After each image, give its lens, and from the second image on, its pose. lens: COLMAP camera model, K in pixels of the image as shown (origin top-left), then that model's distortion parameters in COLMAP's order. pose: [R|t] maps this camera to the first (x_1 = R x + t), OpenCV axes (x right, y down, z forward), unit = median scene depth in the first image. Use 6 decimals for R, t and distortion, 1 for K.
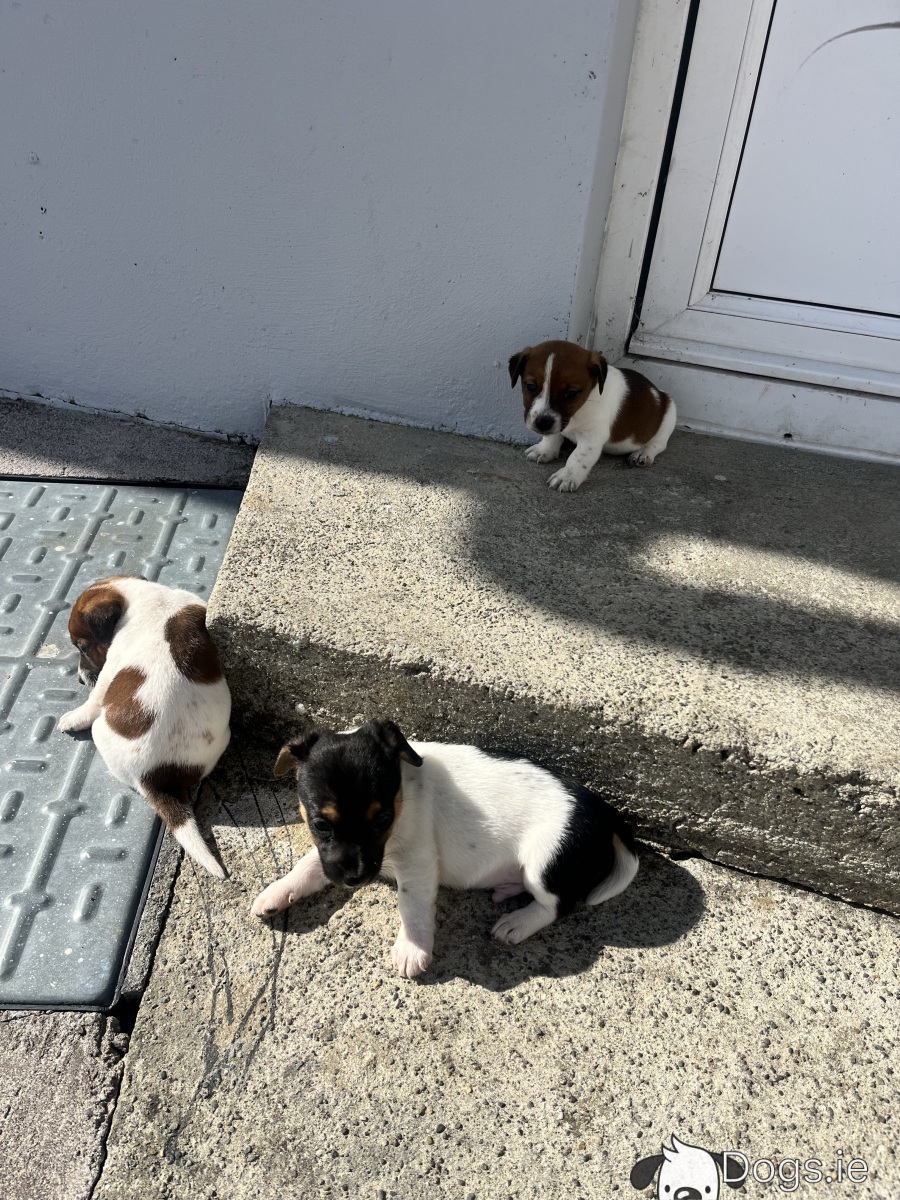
lens RADIAL K [[900.3, 0, 432.0], [0, 900.3, 648.7], [0, 0, 1]] dist [0.032891, -0.089208]
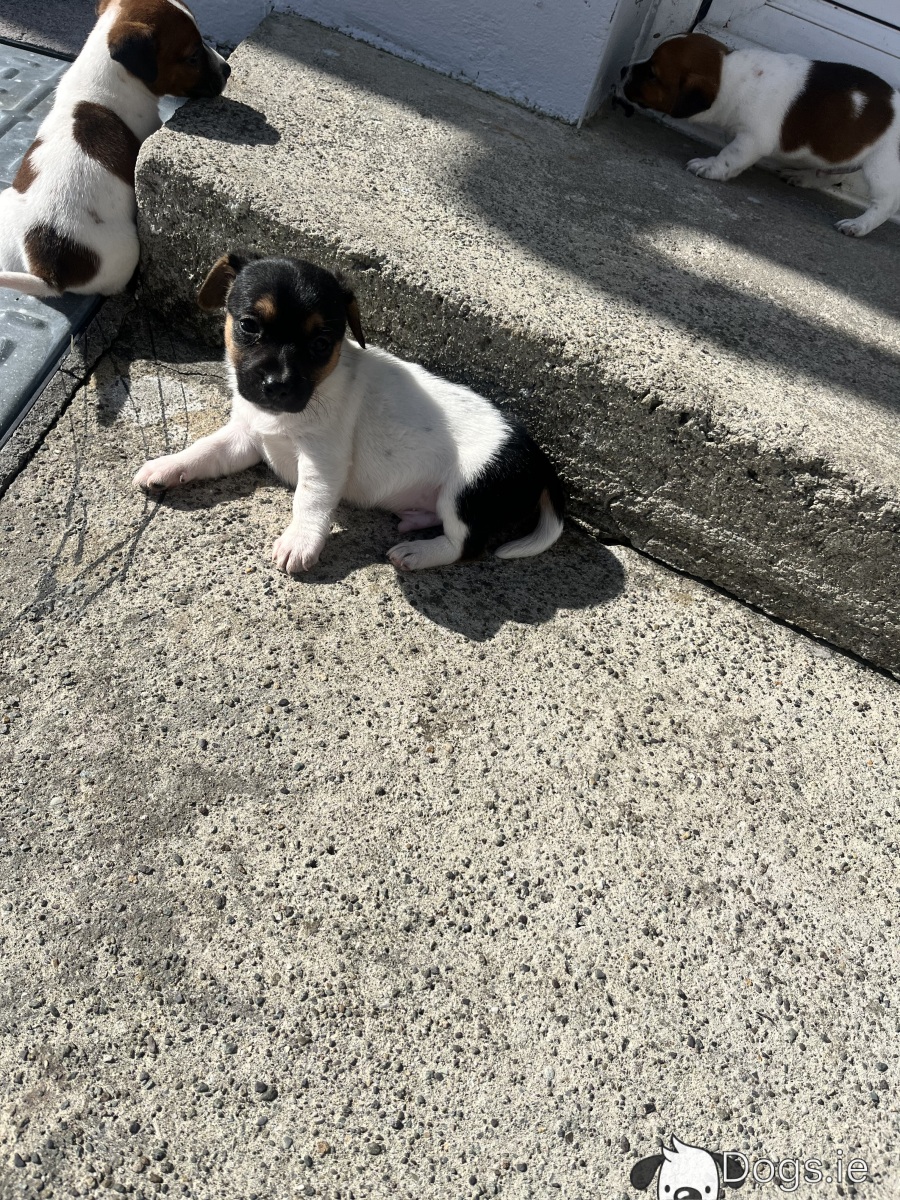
lens RADIAL K [[900.3, 0, 432.0], [0, 900.3, 648.7], [0, 0, 1]] dist [0.032891, -0.089208]
pose [[0.977496, 0.201668, 0.061907, 0.073934], [-0.209701, 0.960857, 0.181048, 0.234290], [-0.022972, -0.189956, 0.981524, 0.090262]]
